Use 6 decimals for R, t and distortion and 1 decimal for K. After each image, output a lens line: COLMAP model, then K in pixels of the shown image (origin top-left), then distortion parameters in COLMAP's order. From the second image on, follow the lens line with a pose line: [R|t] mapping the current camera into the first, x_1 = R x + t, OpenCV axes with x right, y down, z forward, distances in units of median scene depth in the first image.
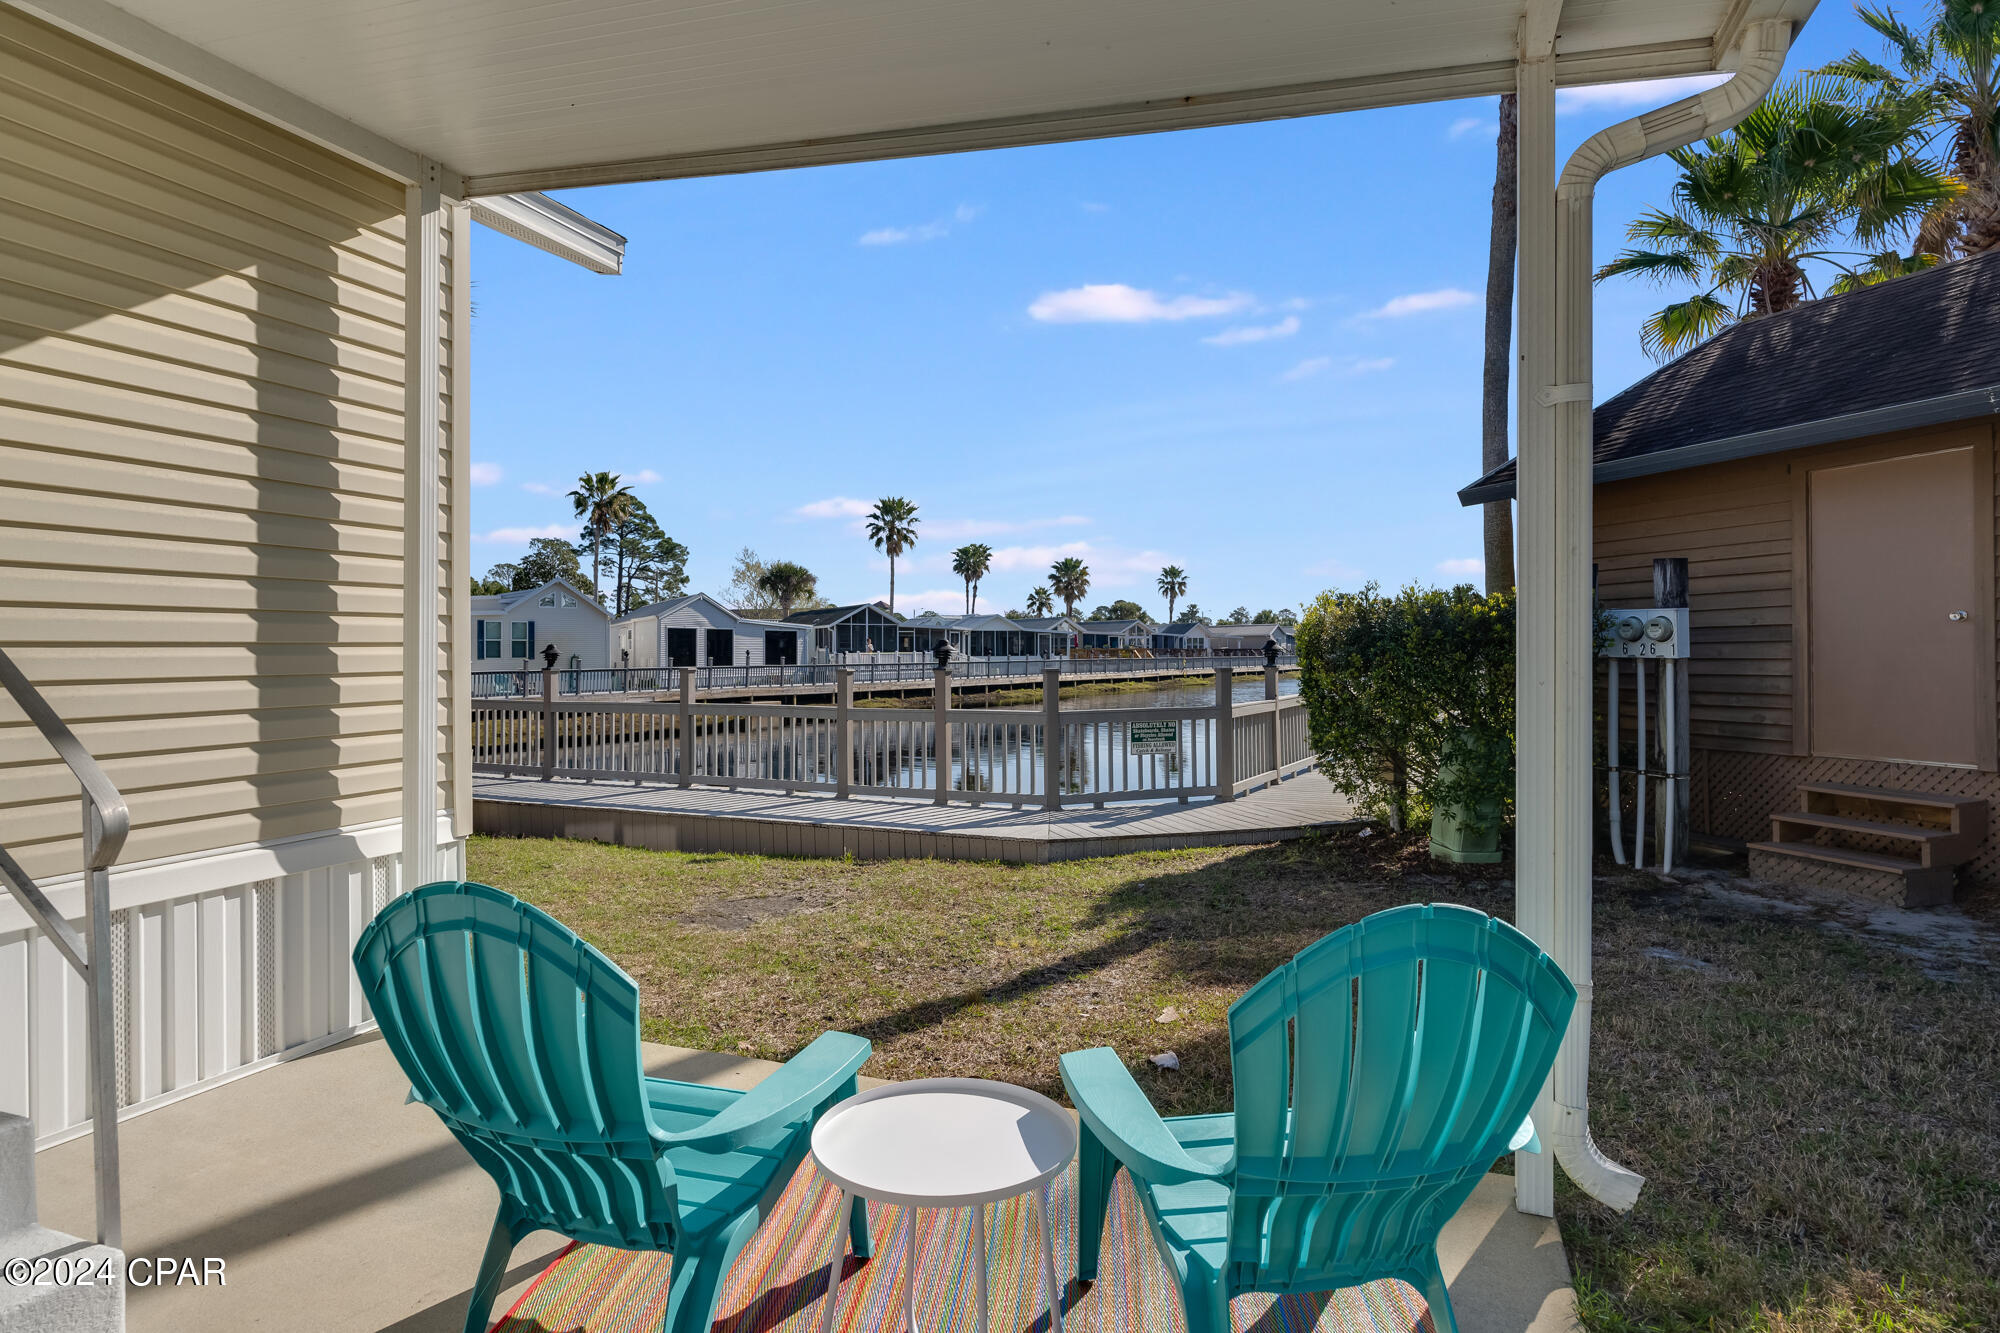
lens RADIAL K [[1072.1, 0, 1000.0], [0, 1072.1, 666.5], [0, 0, 1]] dist [0.002749, 0.000088]
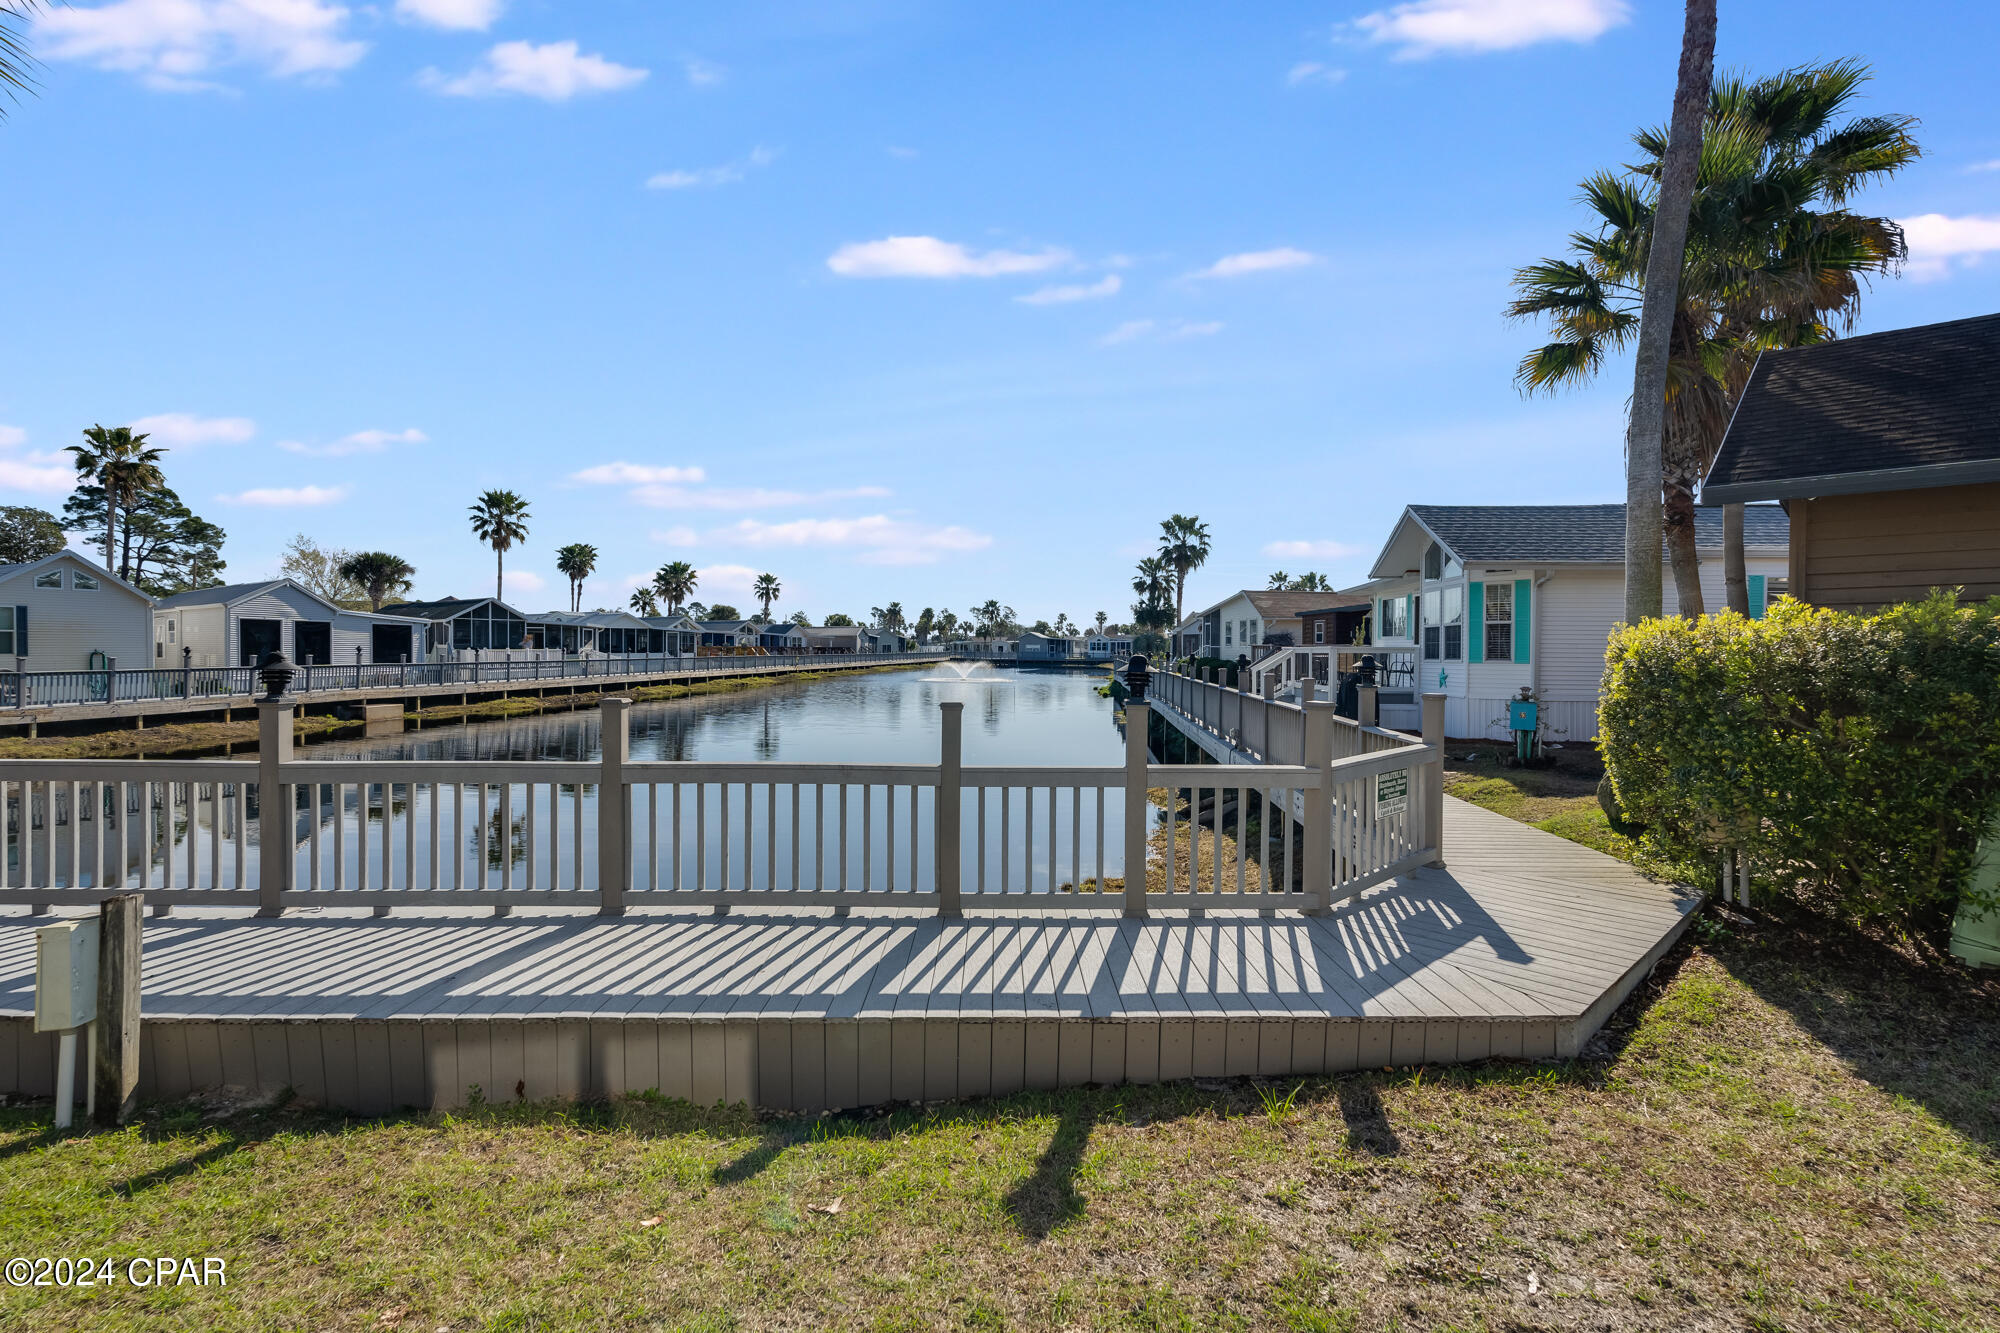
lens RADIAL K [[886.3, 0, 998.2], [0, 886.3, 677.7], [0, 0, 1]] dist [-0.003424, -0.000300]
pose [[0.900919, -0.005713, 0.433951, -0.041595], [-0.002809, 0.999816, 0.018995, -0.002699], [-0.433979, -0.018332, 0.900736, 0.066456]]
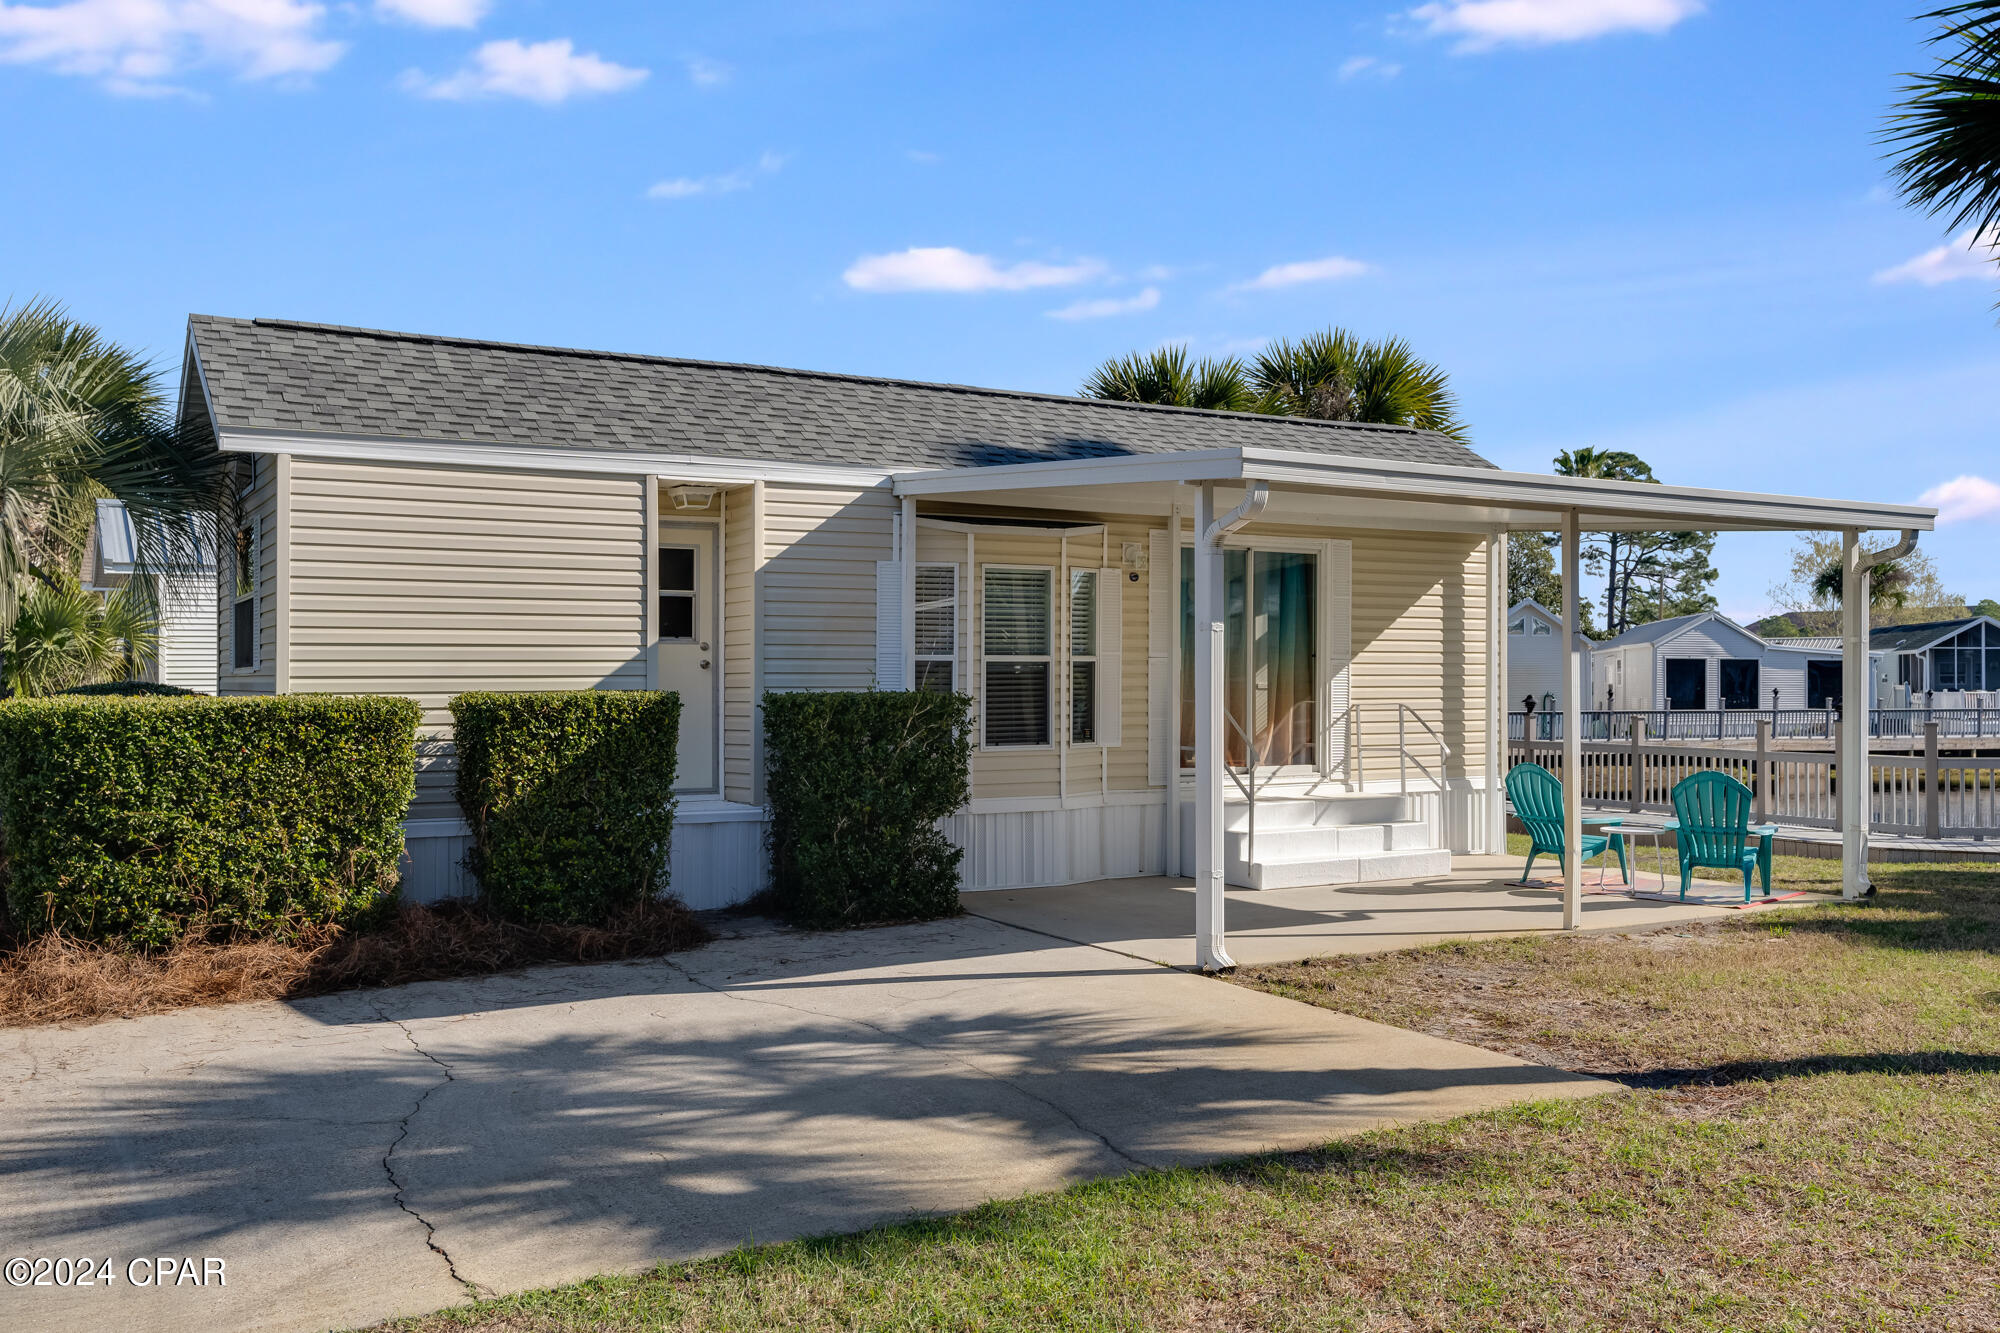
lens RADIAL K [[1707.6, 0, 1000.0], [0, 1707.6, 666.5], [0, 0, 1]] dist [-0.014100, 0.009182]
pose [[0.772699, -0.001194, -0.634771, 0.049772], [-0.012745, 0.999767, -0.017395, -0.001685], [0.634645, 0.021532, 0.772504, -0.126070]]
